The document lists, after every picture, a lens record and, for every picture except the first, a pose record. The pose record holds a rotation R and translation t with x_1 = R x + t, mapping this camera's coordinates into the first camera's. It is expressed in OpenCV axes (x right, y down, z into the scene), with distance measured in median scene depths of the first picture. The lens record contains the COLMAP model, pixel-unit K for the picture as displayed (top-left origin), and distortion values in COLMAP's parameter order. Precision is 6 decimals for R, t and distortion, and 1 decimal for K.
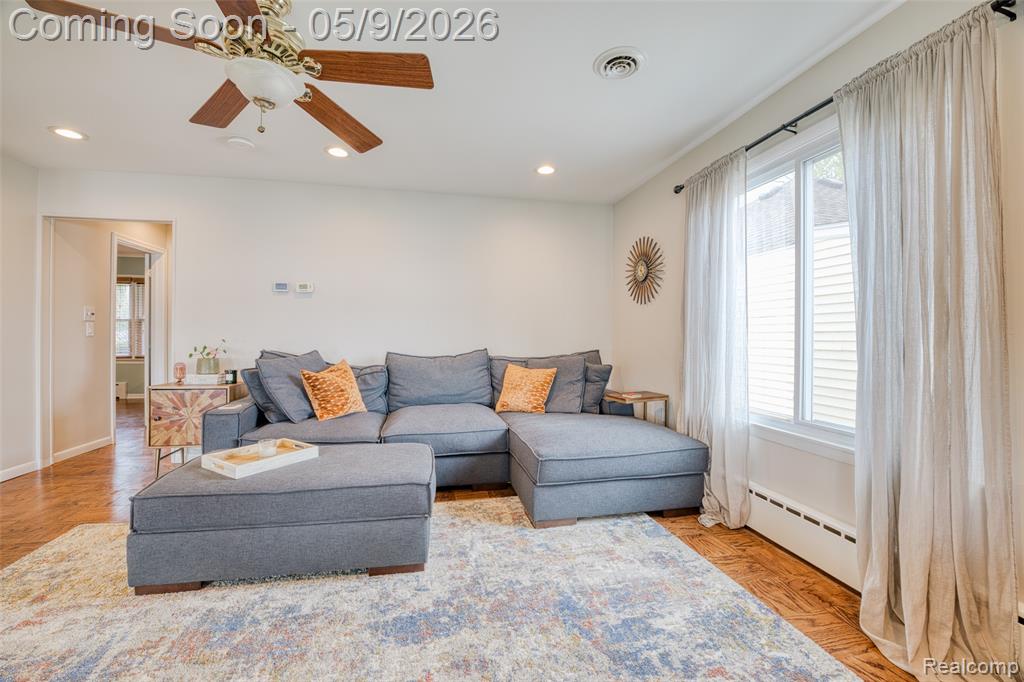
lens RADIAL K [[417.7, 0, 504.4], [0, 417.7, 338.1], [0, 0, 1]] dist [-0.019988, 0.000244]
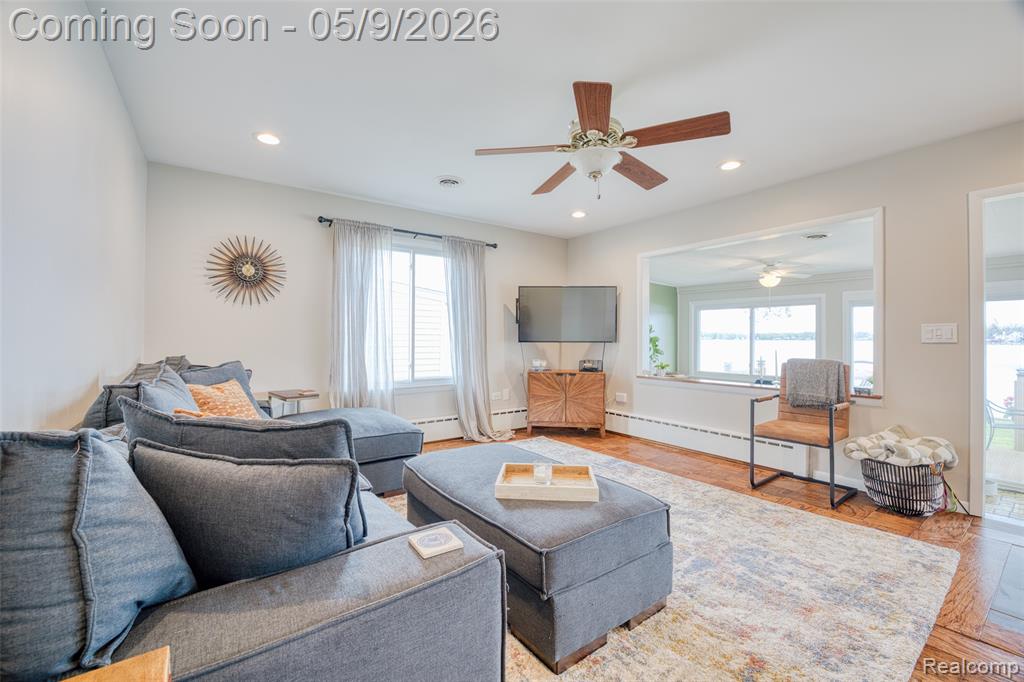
lens RADIAL K [[417.7, 0, 513.8], [0, 417.7, 338.0], [0, 0, 1]] dist [-0.019988, 0.000244]
pose [[-0.424112, -0.004921, 0.905597, -0.969456], [0.003877, 0.999966, 0.007249, -0.011718], [-0.905602, 0.006586, -0.424078, 1.030099]]
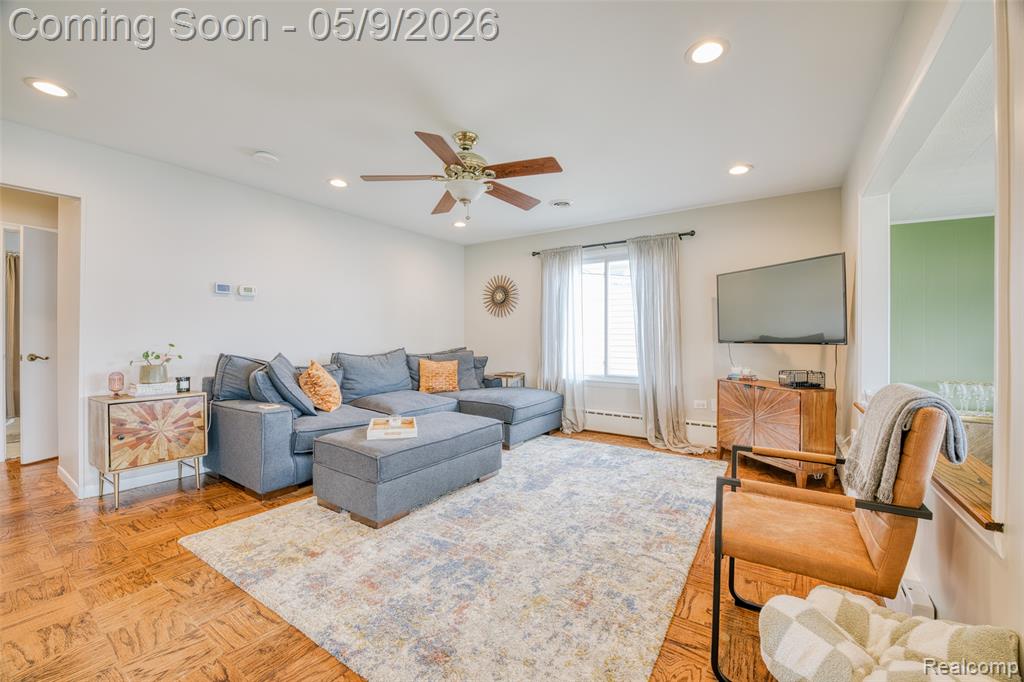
lens RADIAL K [[417.7, 0, 506.8], [0, 417.7, 340.7], [0, 0, 1]] dist [-0.019988, 0.000244]
pose [[0.712495, -0.009659, 0.701611, -0.921504], [0.007591, 0.999953, 0.006058, -0.003127], [-0.701636, 0.001010, 0.712535, -0.174608]]
